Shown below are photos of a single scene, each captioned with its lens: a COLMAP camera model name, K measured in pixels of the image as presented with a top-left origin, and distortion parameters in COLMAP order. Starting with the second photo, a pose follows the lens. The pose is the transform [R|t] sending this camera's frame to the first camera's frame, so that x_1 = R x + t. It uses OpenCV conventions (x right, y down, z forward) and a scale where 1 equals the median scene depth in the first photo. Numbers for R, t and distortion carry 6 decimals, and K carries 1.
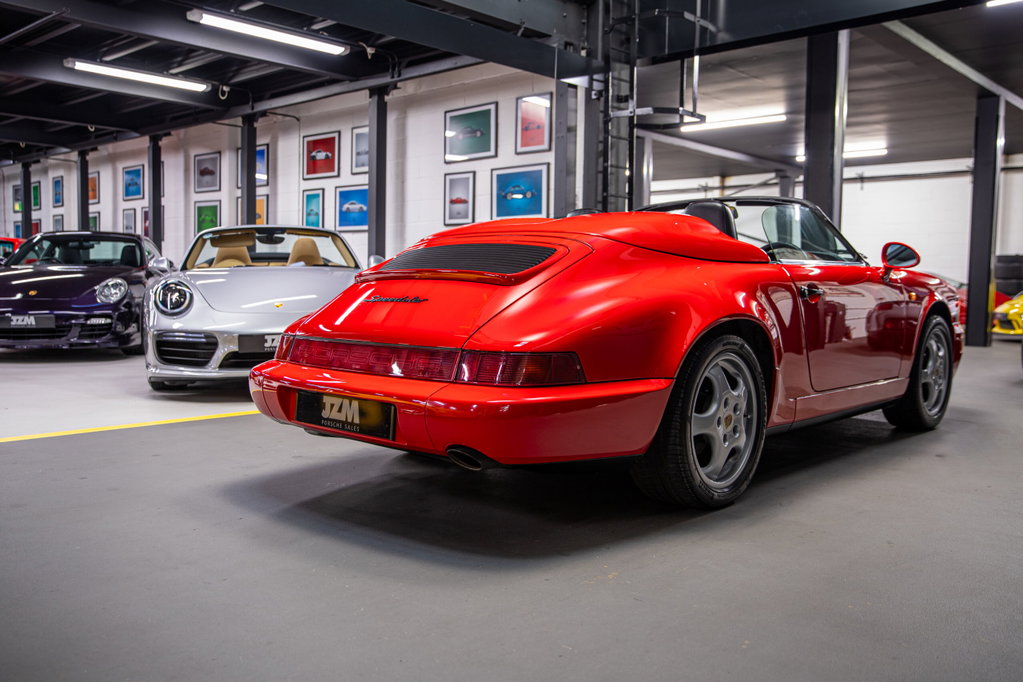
lens RADIAL K [[888.4, 0, 511.5], [0, 888.4, 341.0], [0, 0, 1]] dist [-0.078377, 0.128756]
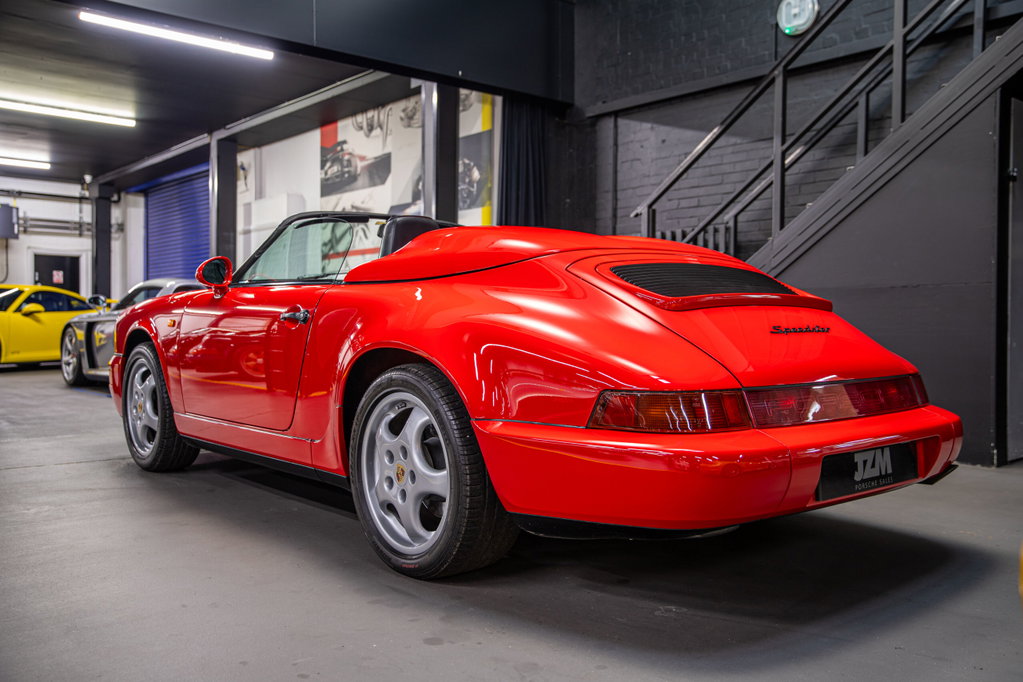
lens RADIAL K [[906.2, 0, 511.5], [0, 906.2, 341.0], [0, 0, 1]] dist [-0.033577, 0.021306]
pose [[0.107095, -0.028937, 0.993828, -0.353784], [0.059085, 0.997995, 0.022691, -0.025119], [-0.992492, 0.056290, 0.108590, 0.414354]]
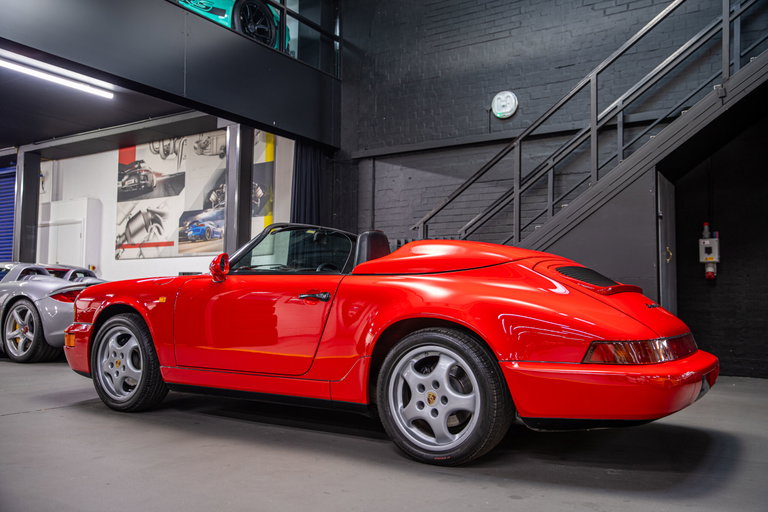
lens RADIAL K [[671.2, 0, 384.0], [0, 671.2, 256.0], [0, 0, 1]] dist [-0.073727, 0.162929]
pose [[-0.189734, 0.053751, 0.980363, -0.399310], [0.051190, 0.997684, -0.044794, -0.036052], [-0.980500, 0.041686, -0.192046, 0.578272]]
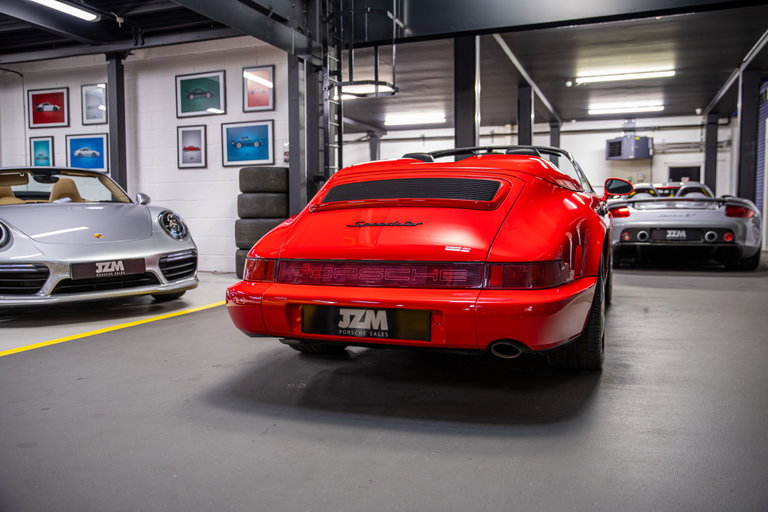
lens RADIAL K [[647.8, 0, 384.0], [0, 647.8, 256.0], [0, 0, 1]] dist [-0.070795, 0.109529]
pose [[0.926367, -0.044832, 0.373945, -0.161771], [0.044508, 0.998964, 0.009507, -0.004353], [-0.373983, 0.007837, 0.927402, 0.066790]]
